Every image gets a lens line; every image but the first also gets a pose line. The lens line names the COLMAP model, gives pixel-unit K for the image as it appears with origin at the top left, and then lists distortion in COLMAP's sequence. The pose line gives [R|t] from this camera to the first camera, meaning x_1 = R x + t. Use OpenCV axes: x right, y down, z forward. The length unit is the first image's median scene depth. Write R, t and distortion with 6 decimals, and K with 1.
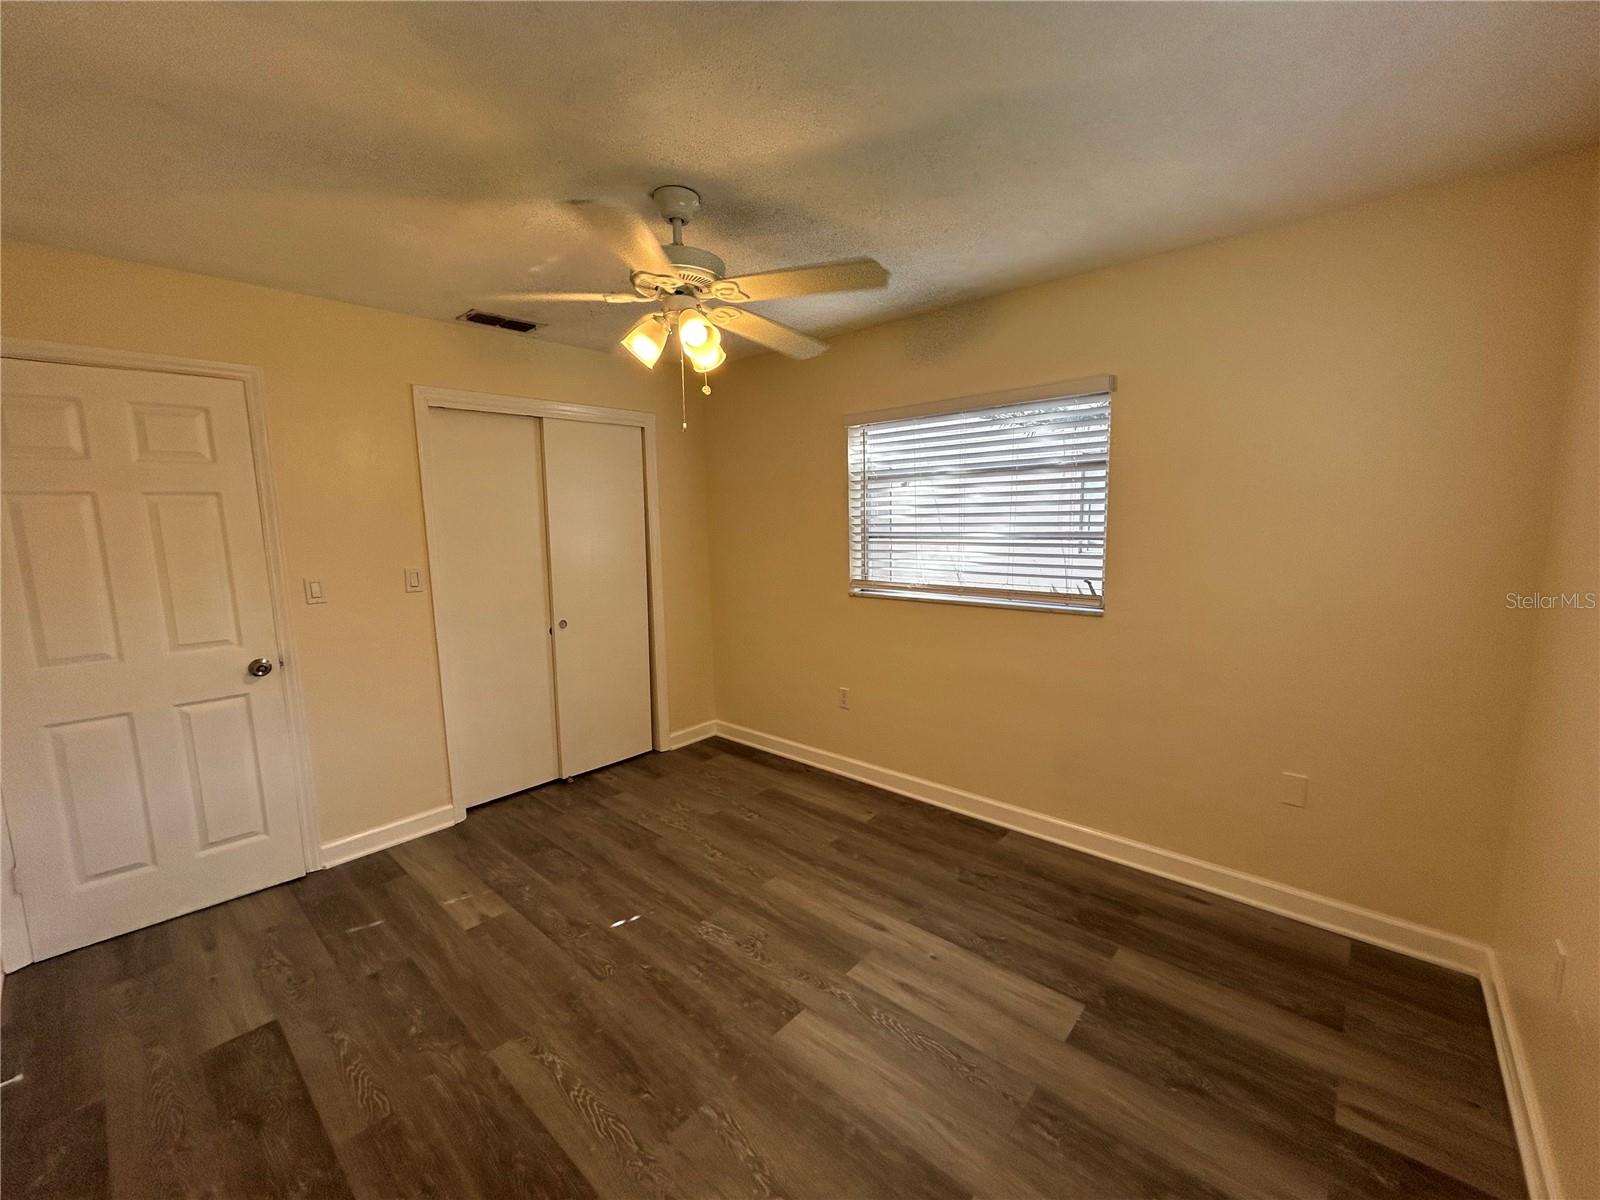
lens RADIAL K [[646.8, 0, 795.2], [0, 646.8, 596.6], [0, 0, 1]] dist [0.001499, 0.001289]
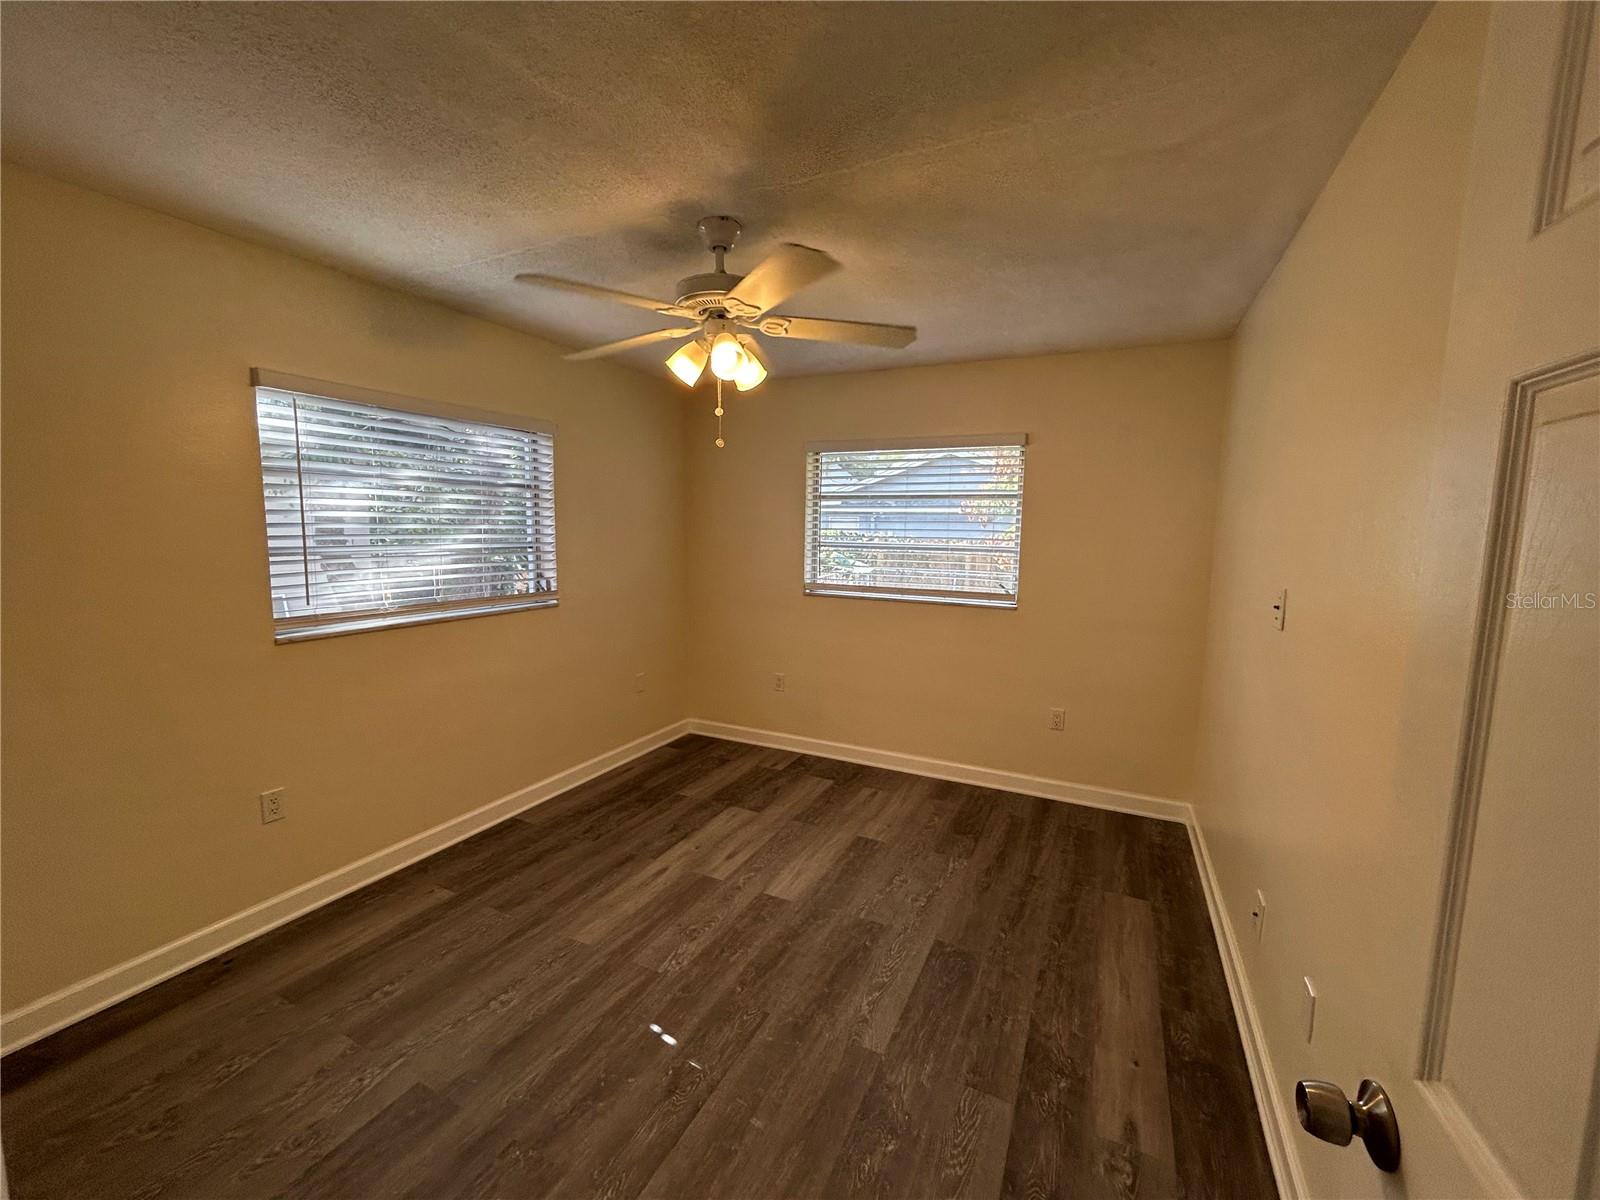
lens RADIAL K [[646.8, 0, 802.1], [0, 646.8, 597.3], [0, 0, 1]] dist [0.001499, 0.001289]
pose [[-0.272181, -0.089234, 0.958100, -1.043415], [0.110672, 0.986180, 0.123290, -0.106638], [-0.955861, 0.139592, -0.258543, 0.994088]]
